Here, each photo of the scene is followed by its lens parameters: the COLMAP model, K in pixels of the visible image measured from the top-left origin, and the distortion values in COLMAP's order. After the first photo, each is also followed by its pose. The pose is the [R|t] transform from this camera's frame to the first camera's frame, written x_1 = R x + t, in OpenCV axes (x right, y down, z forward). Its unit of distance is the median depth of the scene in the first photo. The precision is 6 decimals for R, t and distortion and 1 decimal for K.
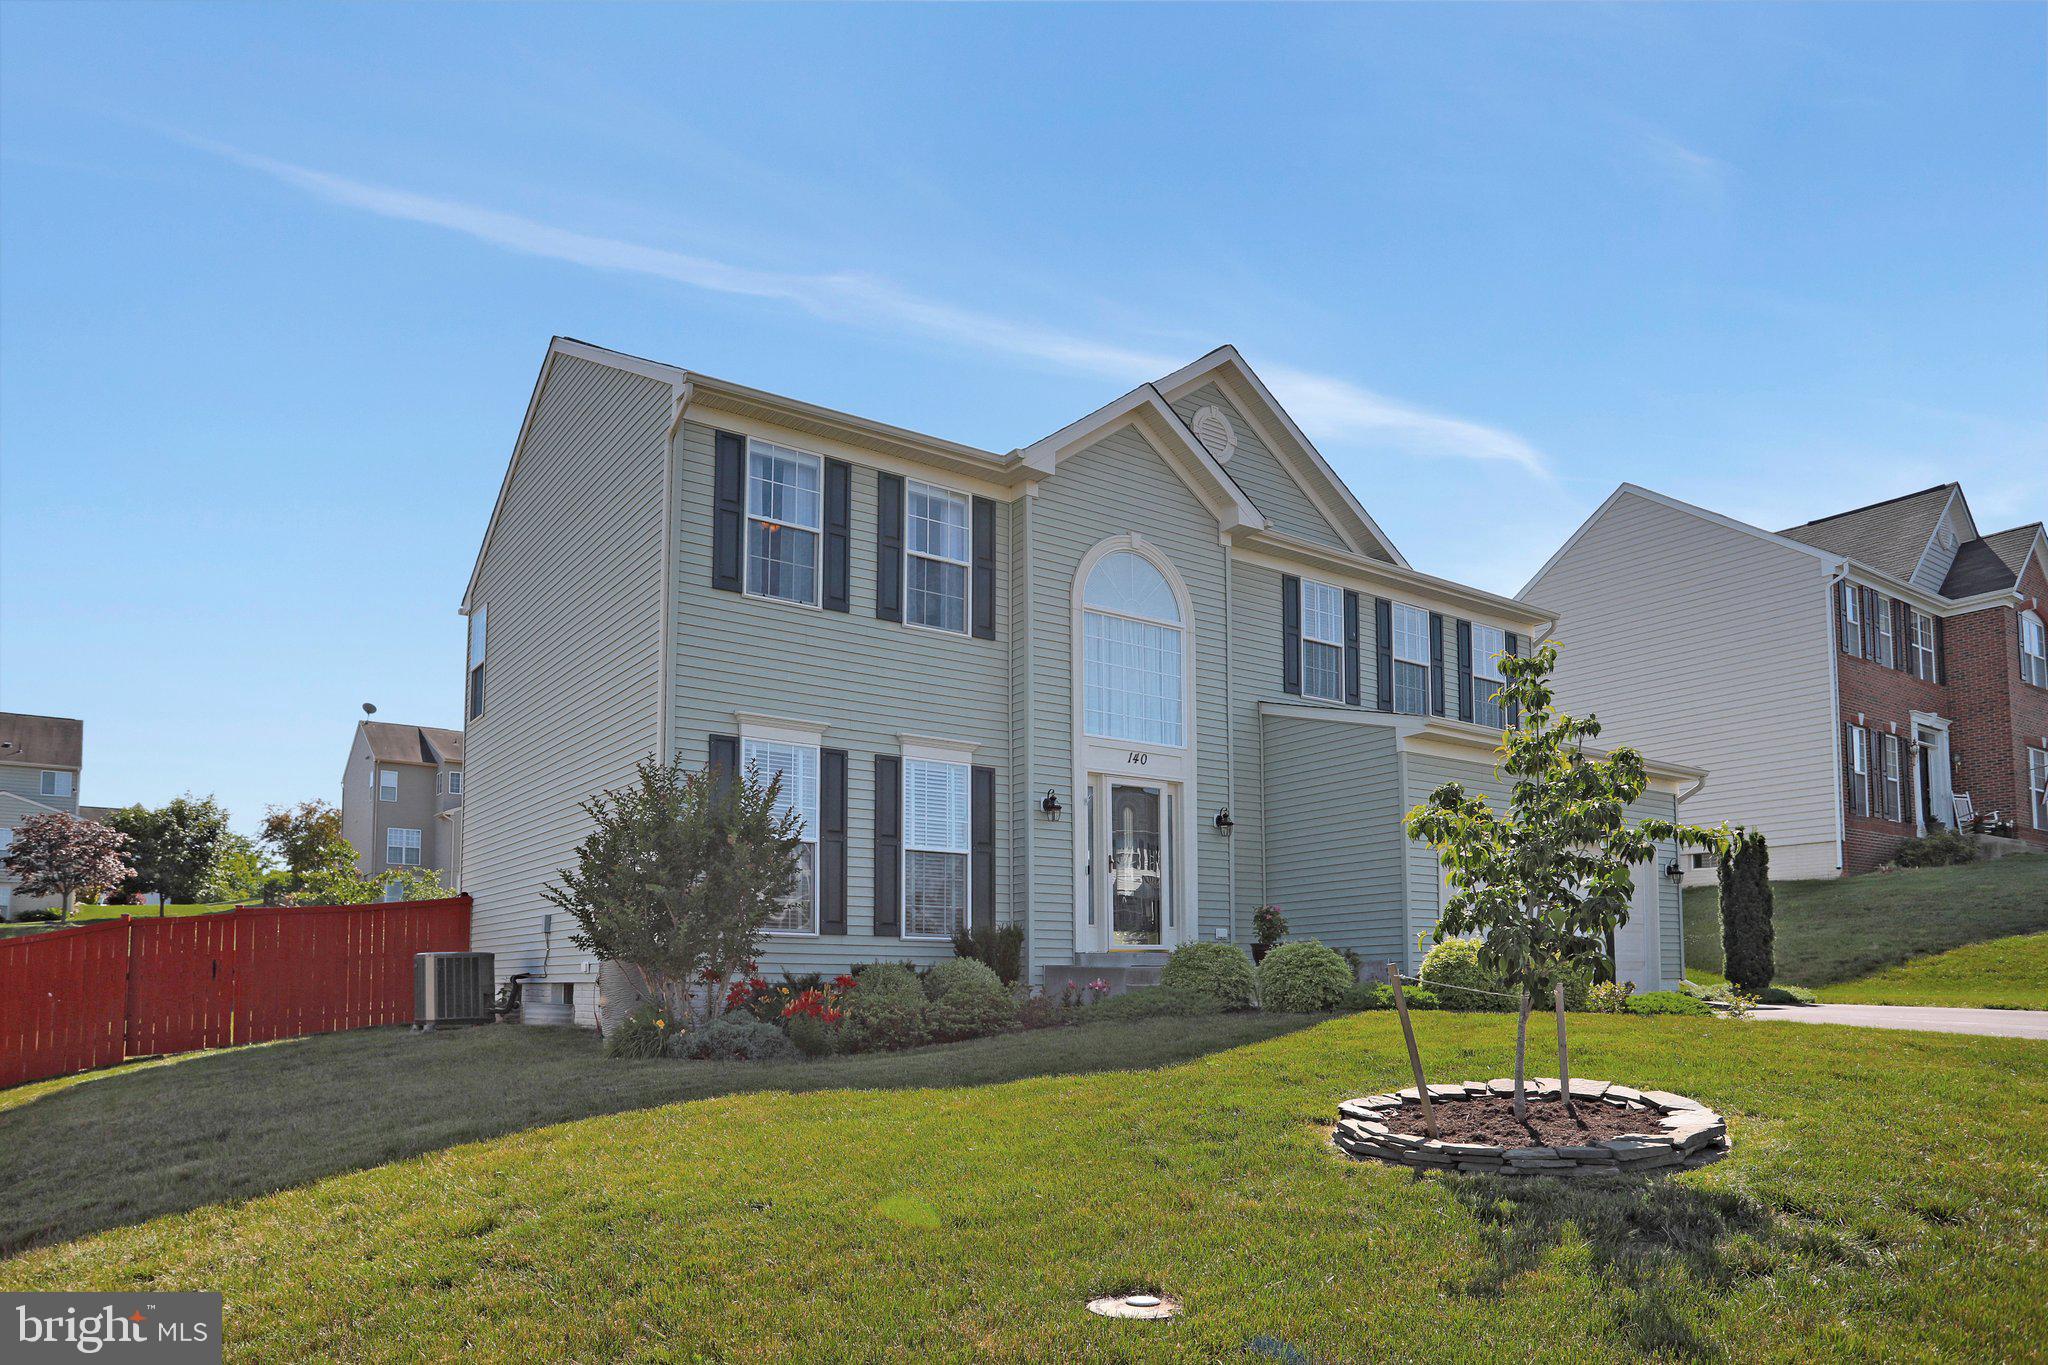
lens RADIAL K [[1348.2, 0, 1024.9], [0, 1348.2, 889.3], [0, 0, 1]] dist [-0.020695, 0.003891]
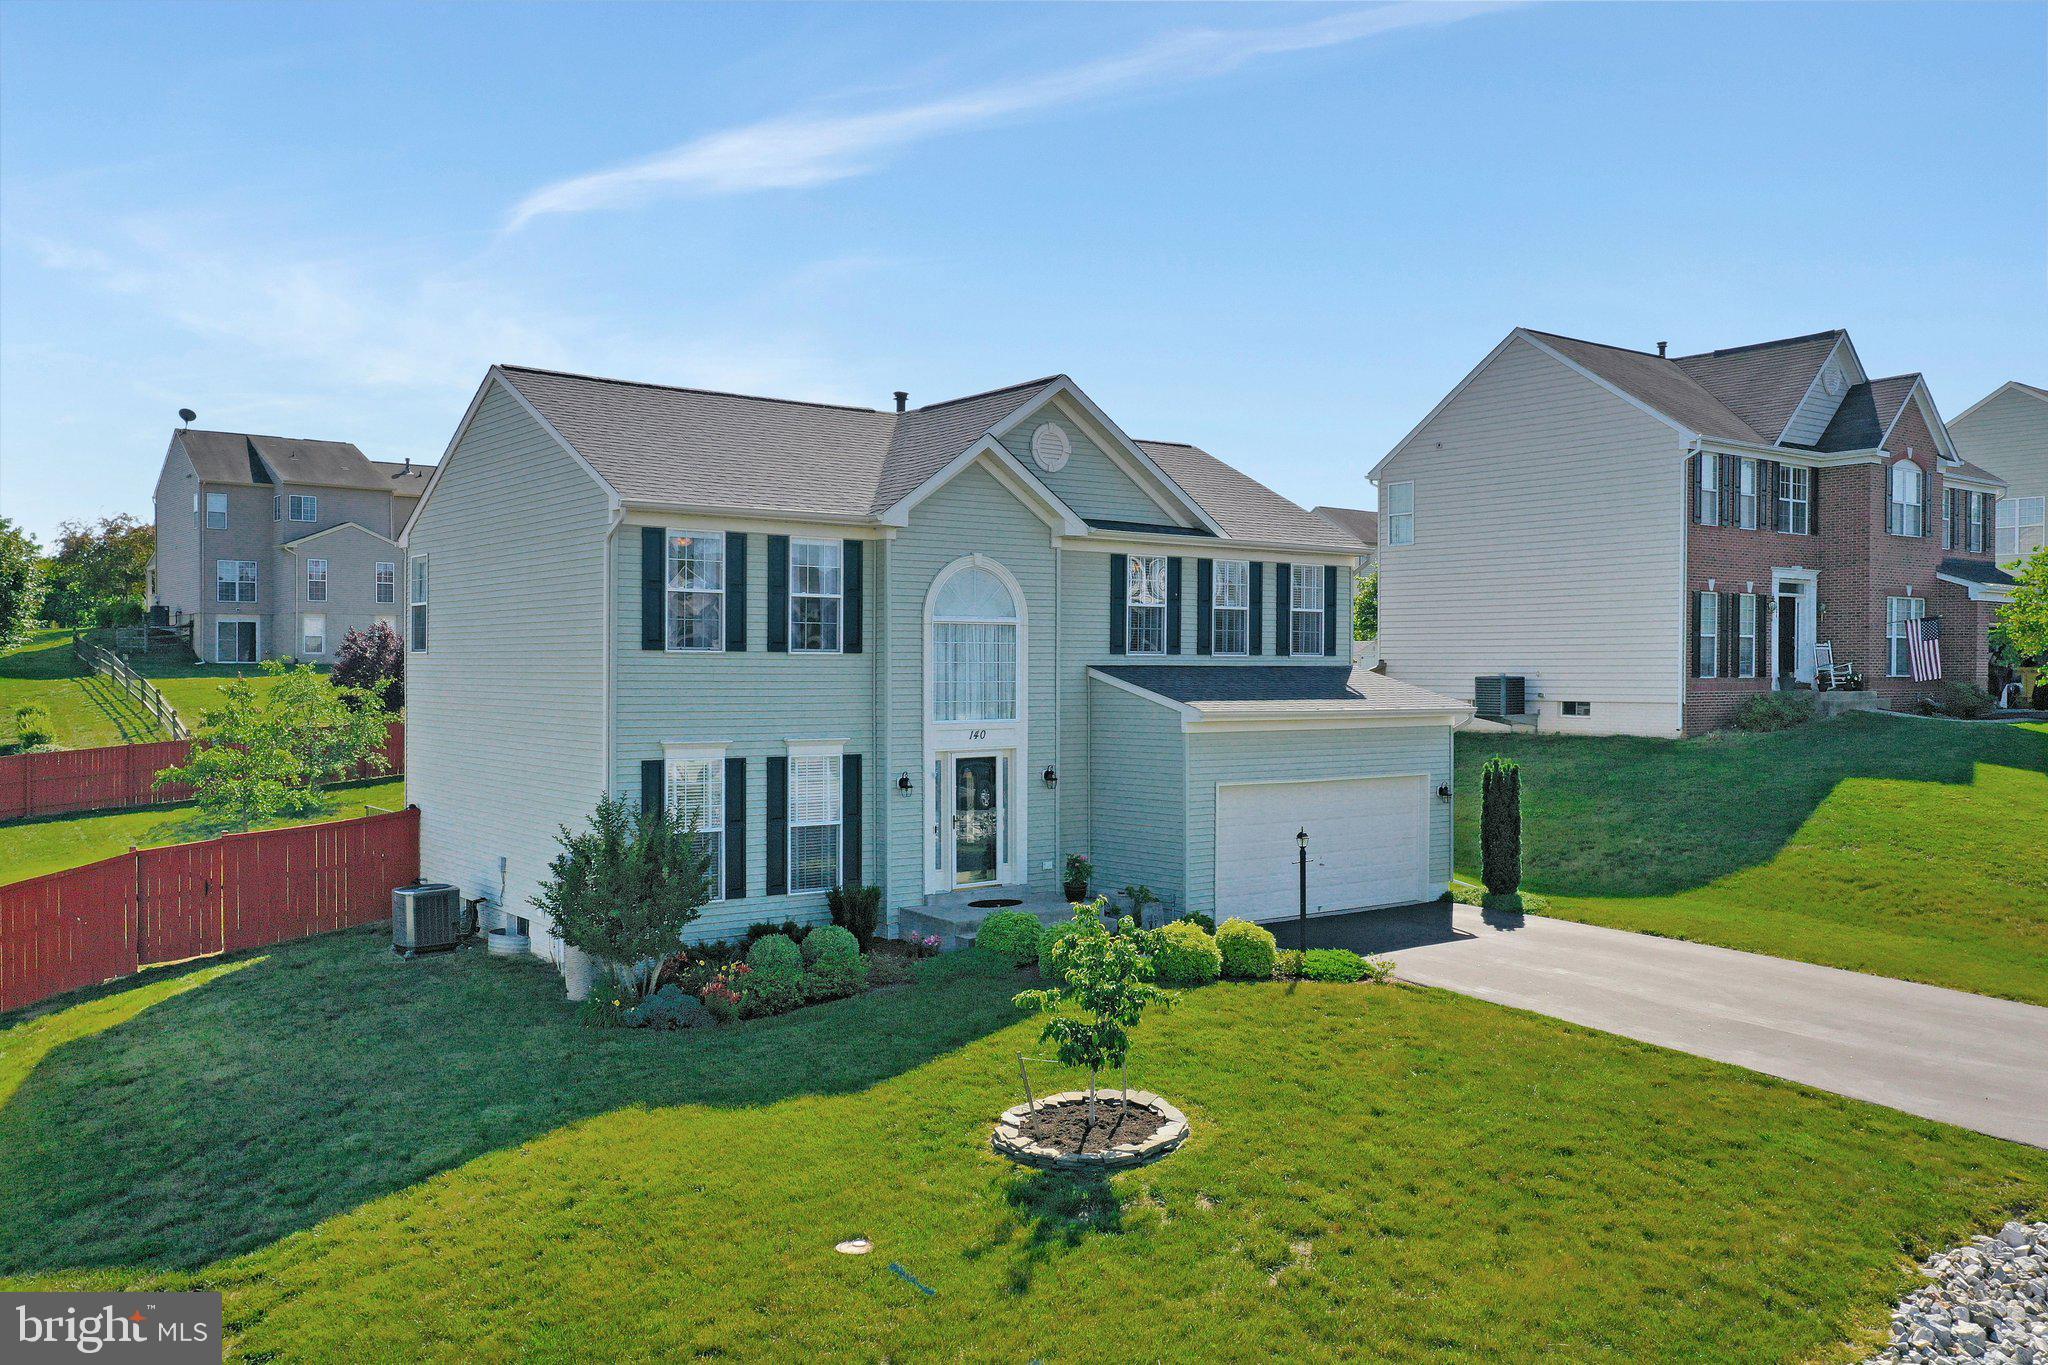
lens RADIAL K [[1677.5, 0, 1024.0], [0, 1677.5, 682.5], [0, 0, 1]] dist [0.002281, -0.007469]
pose [[0.999619, 0.005393, 0.027061, 0.090329], [-0.007538, 0.996781, 0.079816, -0.291859], [-0.026543, -0.079990, 0.996442, -0.601059]]
